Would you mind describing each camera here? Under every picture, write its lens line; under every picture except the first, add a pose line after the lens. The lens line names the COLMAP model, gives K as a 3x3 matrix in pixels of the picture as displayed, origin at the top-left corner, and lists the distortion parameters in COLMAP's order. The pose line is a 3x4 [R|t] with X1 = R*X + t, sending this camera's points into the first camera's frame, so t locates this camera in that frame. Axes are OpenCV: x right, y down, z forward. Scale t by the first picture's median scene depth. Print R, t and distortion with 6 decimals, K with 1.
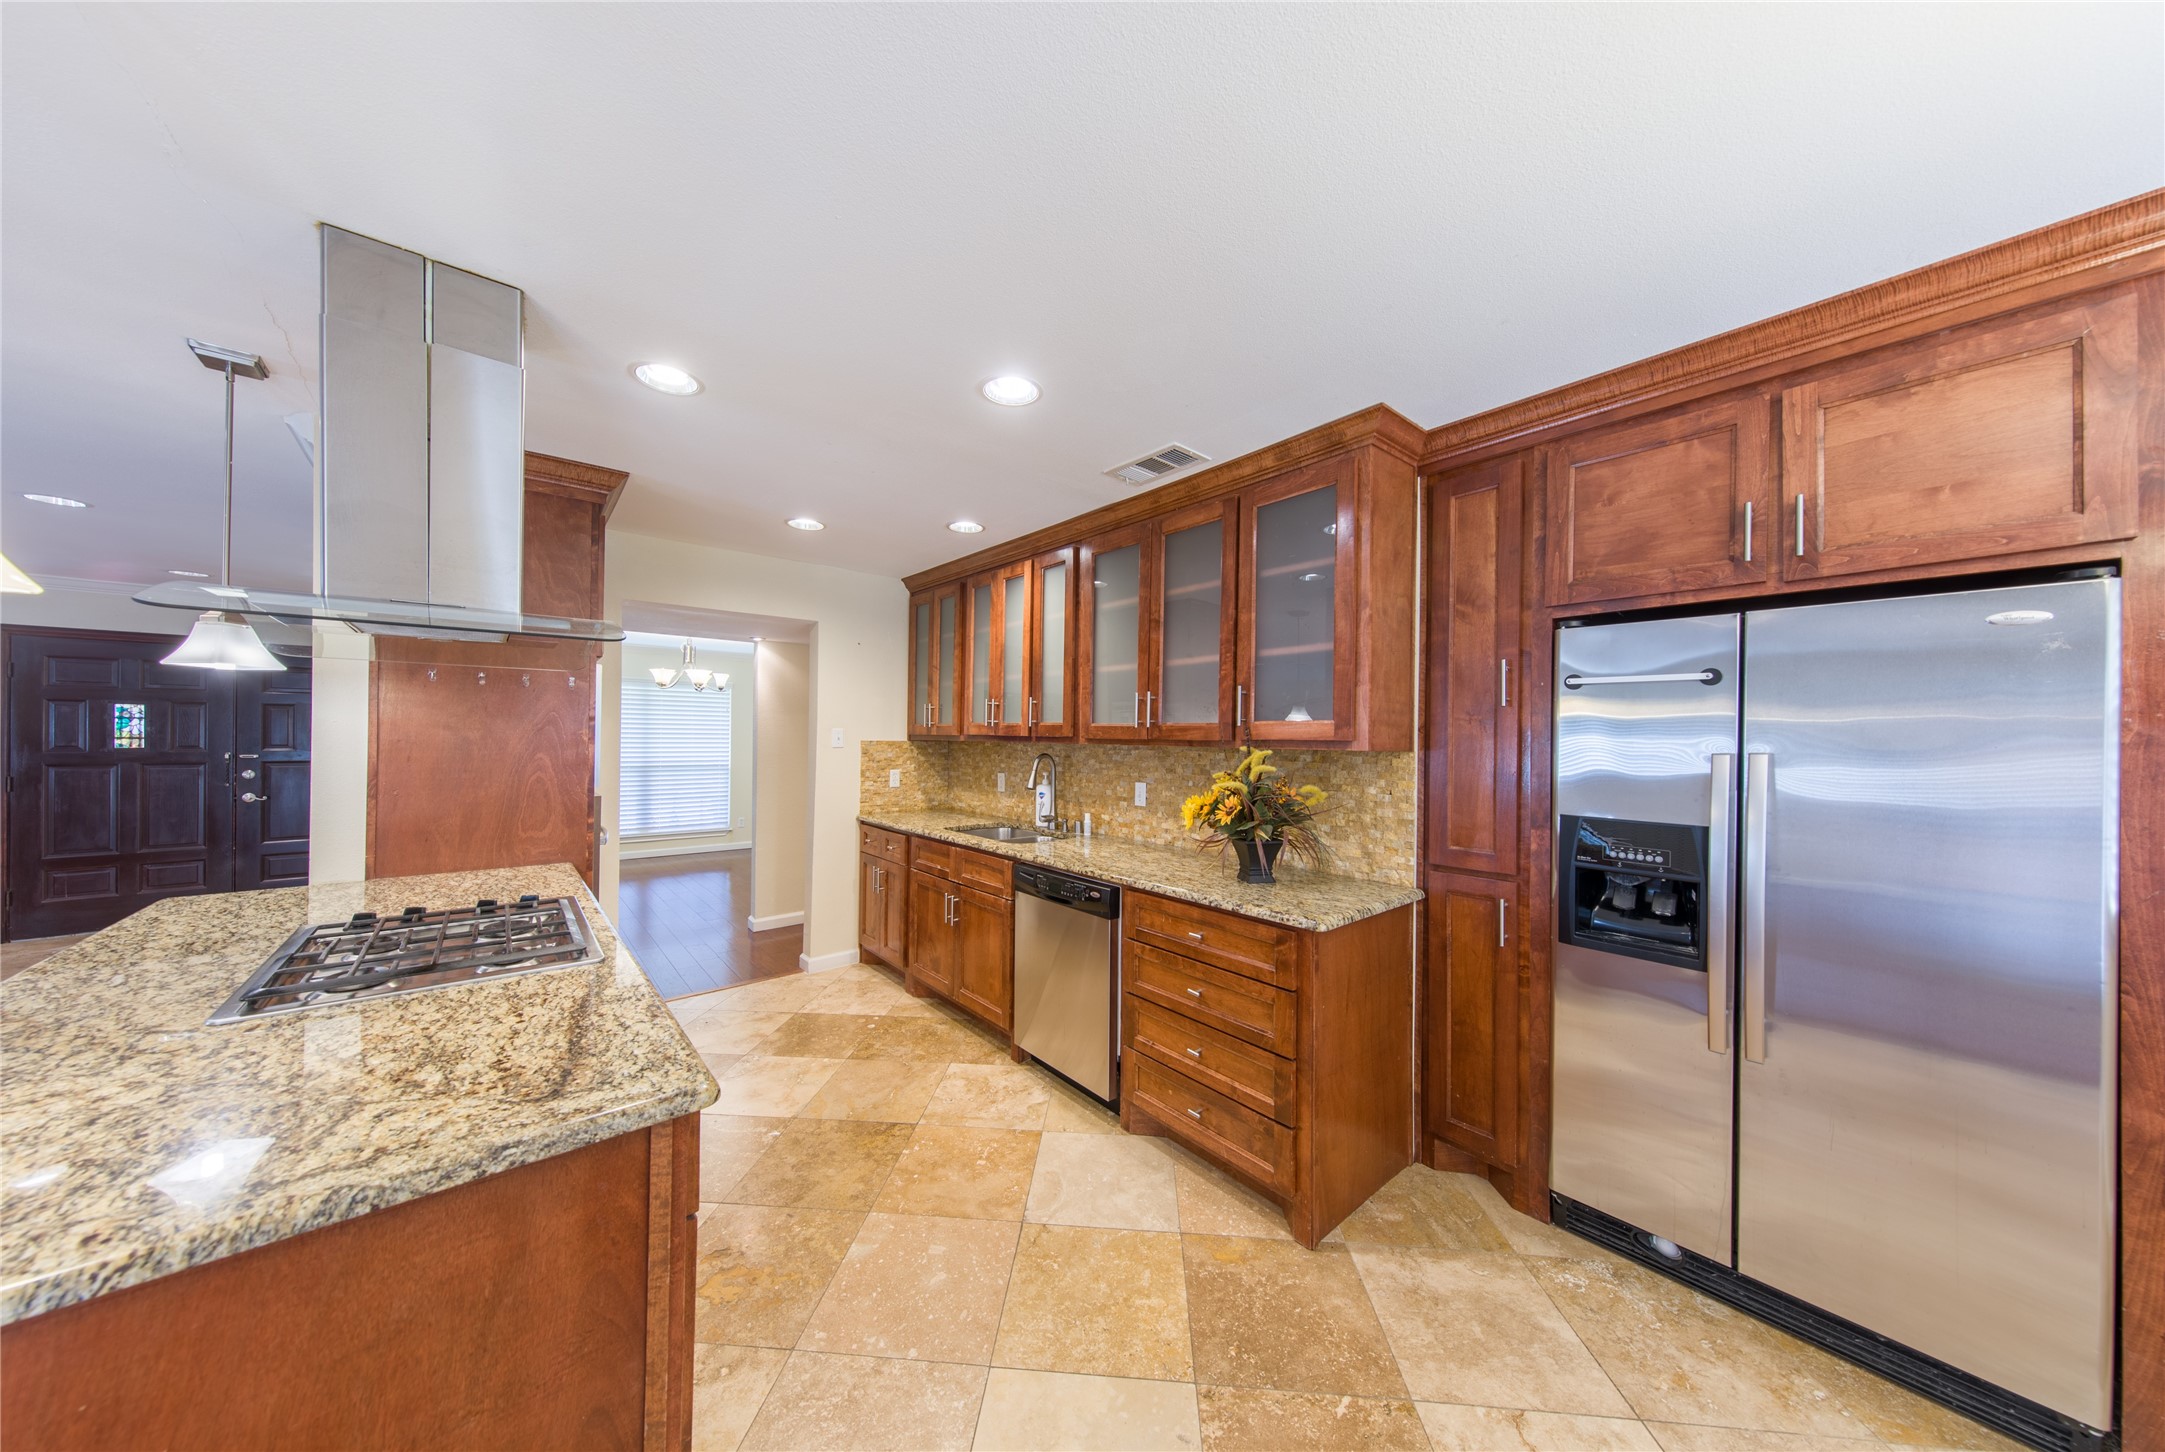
lens RADIAL K [[684.2, 0, 1082.4], [0, 684.2, 734.4], [0, 0, 1]] dist [0.002127, 0.000010]
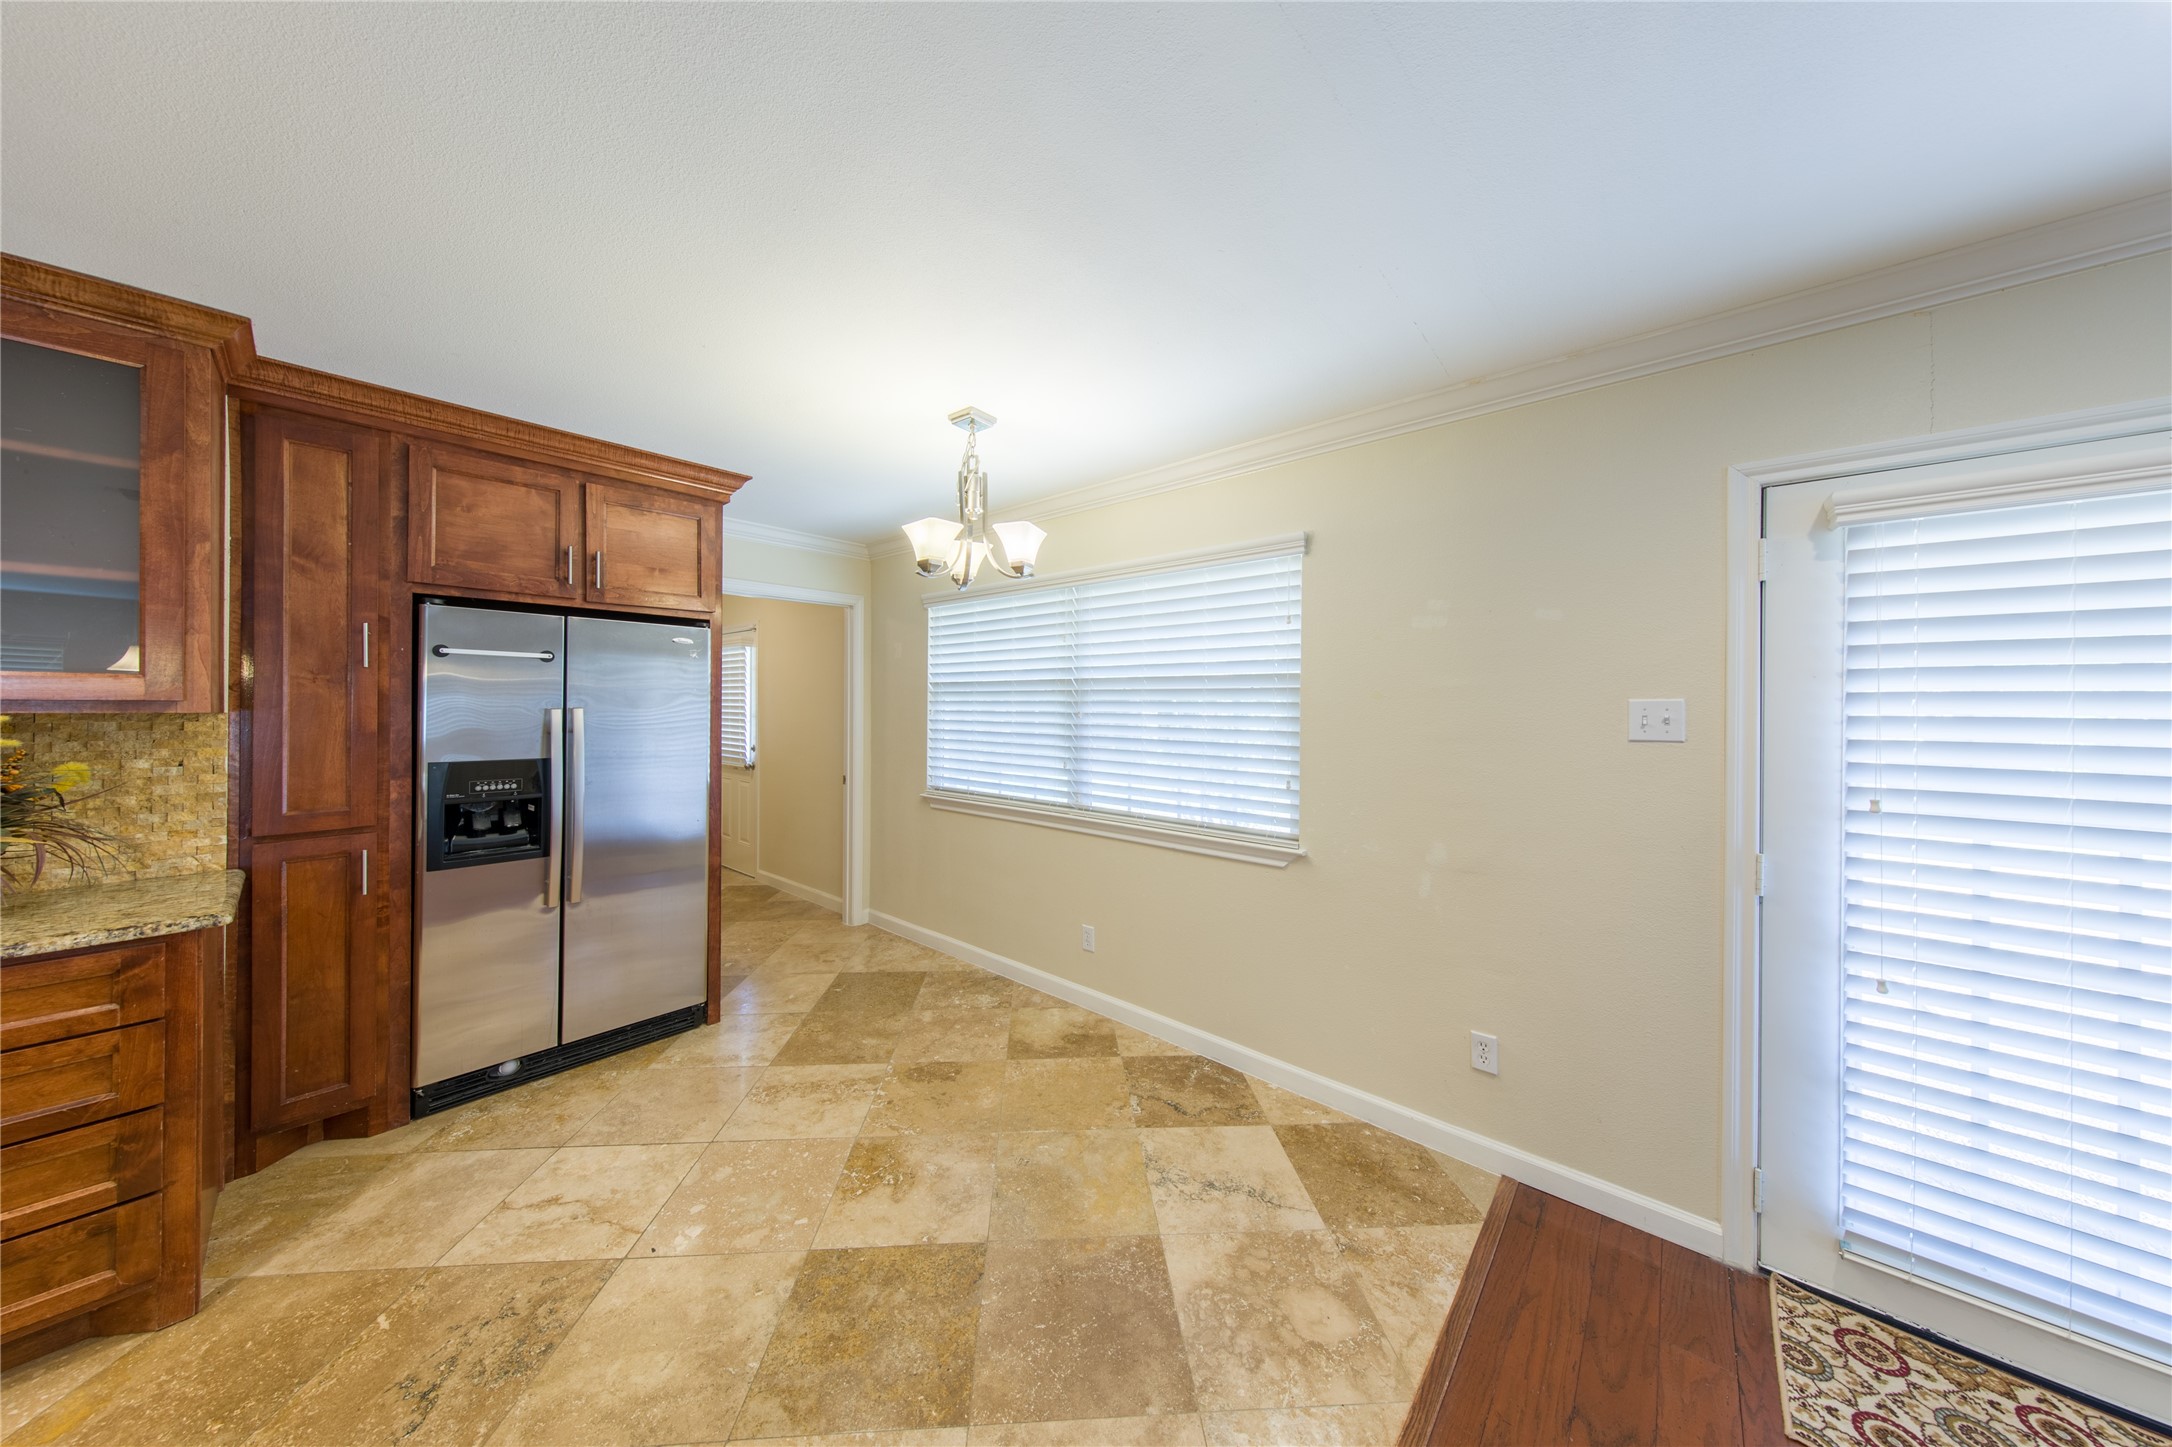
lens RADIAL K [[681.1, 0, 1087.1], [0, 681.1, 704.0], [0, 0, 1]] dist [0.000969, 0.000038]
pose [[-0.148155, -0.008873, 0.988924, -0.601483], [-0.009236, 0.999929, 0.007588, -0.003065], [-0.988921, -0.008010, -0.148226, 0.056956]]
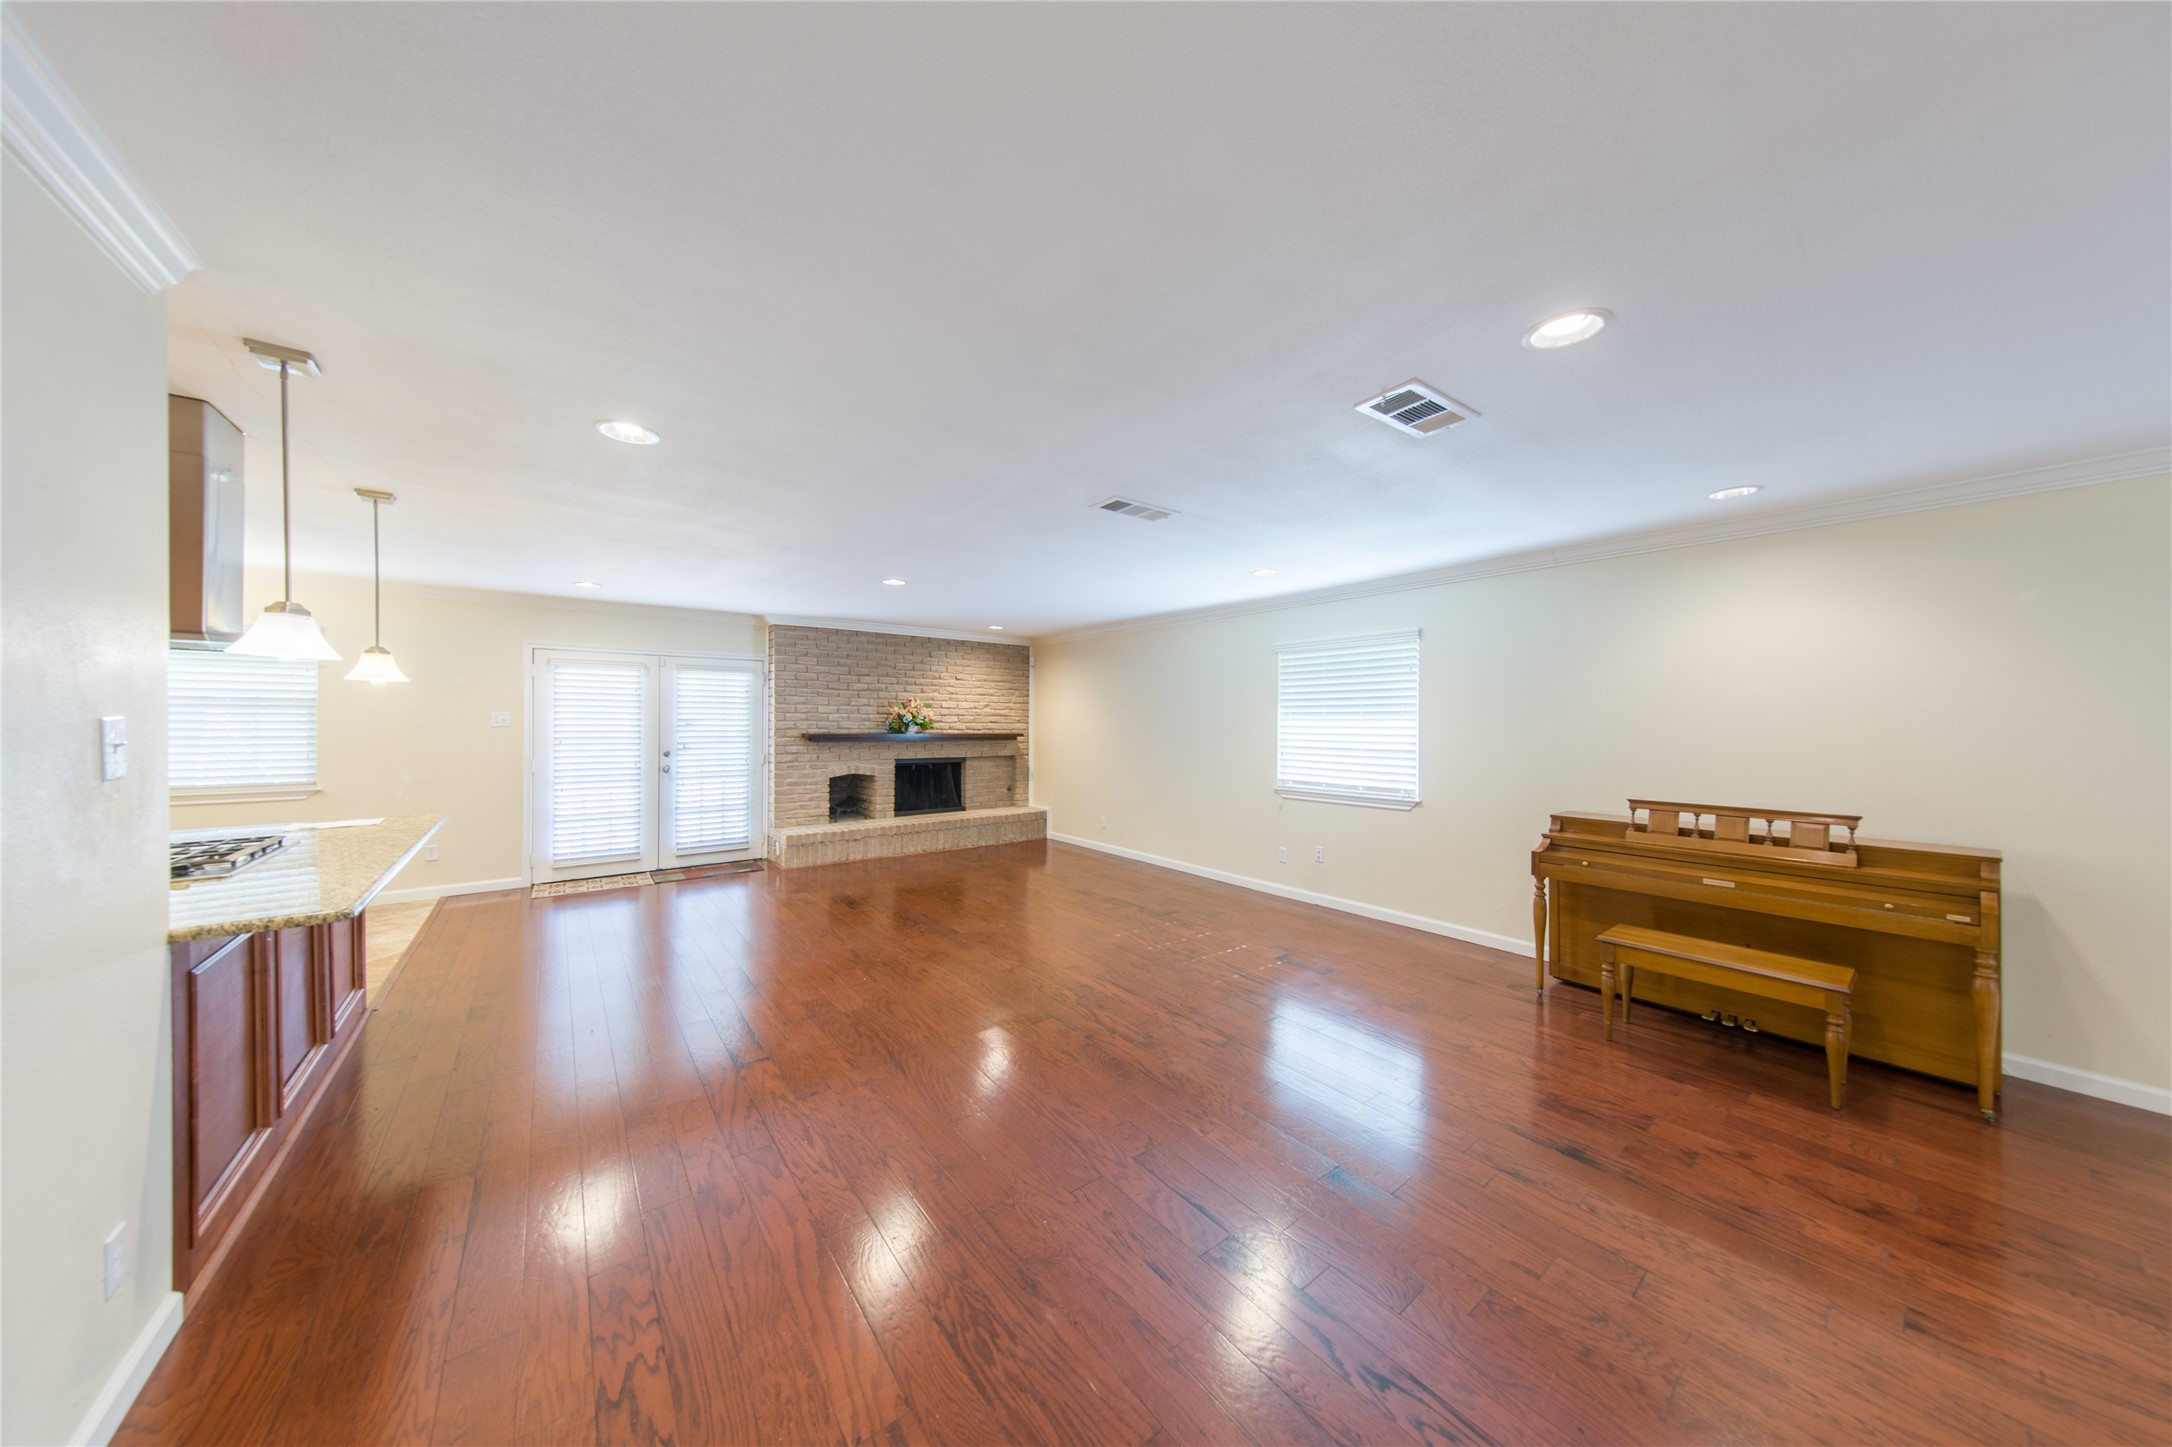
lens RADIAL K [[678.4, 0, 1092.7], [0, 678.4, 719.3], [0, 0, 1]] dist [0.000475, -0.000050]
pose [[-0.999214, -0.013867, 0.037127, -2.305495], [-0.013872, 0.999904, 0.000135, -0.016098], [-0.037126, -0.000380, -0.999311, 1.820014]]
